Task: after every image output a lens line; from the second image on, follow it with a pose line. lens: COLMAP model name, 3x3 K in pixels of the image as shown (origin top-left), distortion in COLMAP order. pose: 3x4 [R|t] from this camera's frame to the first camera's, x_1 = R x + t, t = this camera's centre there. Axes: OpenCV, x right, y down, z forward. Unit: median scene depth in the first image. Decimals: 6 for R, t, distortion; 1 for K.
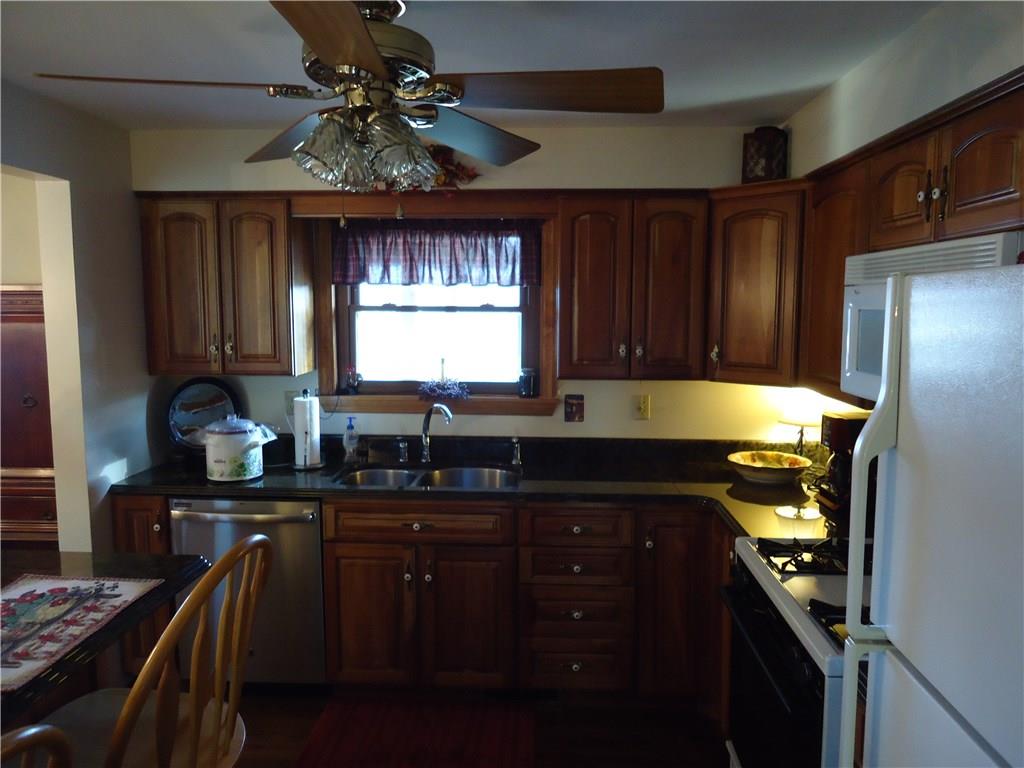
lens RADIAL K [[742.1, 0, 510.8], [0, 742.1, 382.4], [0, 0, 1]] dist [-0.020770, 0.024118]
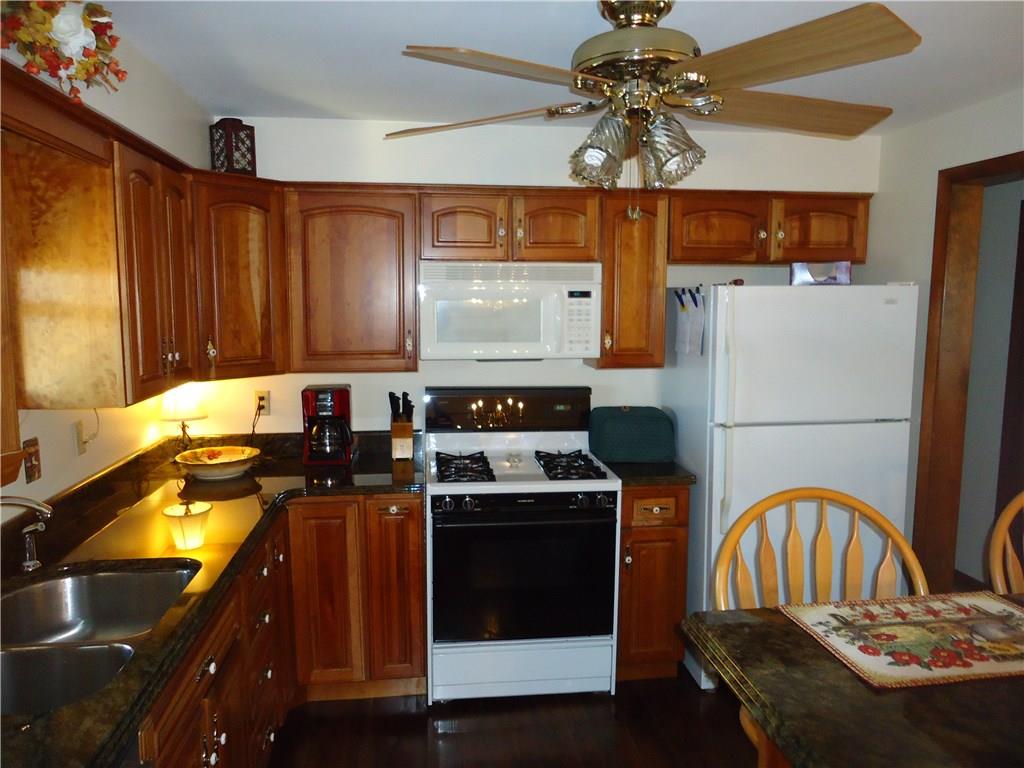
lens RADIAL K [[742.1, 0, 516.4], [0, 742.1, 380.2], [0, 0, 1]] dist [-0.020770, 0.024118]
pose [[-0.186107, -0.112391, 0.976080, -0.699365], [0.106459, 0.985281, 0.133748, -0.085275], [-0.976745, 0.128804, -0.171402, 0.797307]]
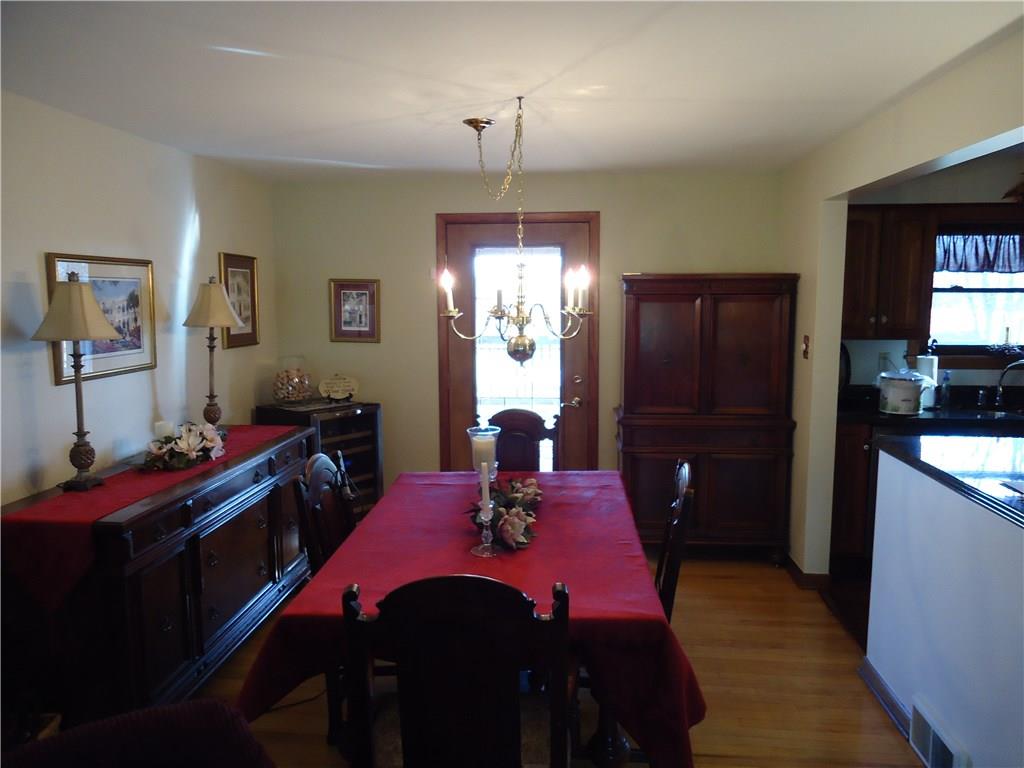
lens RADIAL K [[742.1, 0, 514.6], [0, 742.1, 380.6], [0, 0, 1]] dist [-0.020770, 0.024118]
pose [[0.999388, -0.001760, -0.034924, -1.064662], [0.002528, 0.999756, 0.021959, 0.036107], [0.034877, -0.022034, 0.999149, -0.398587]]
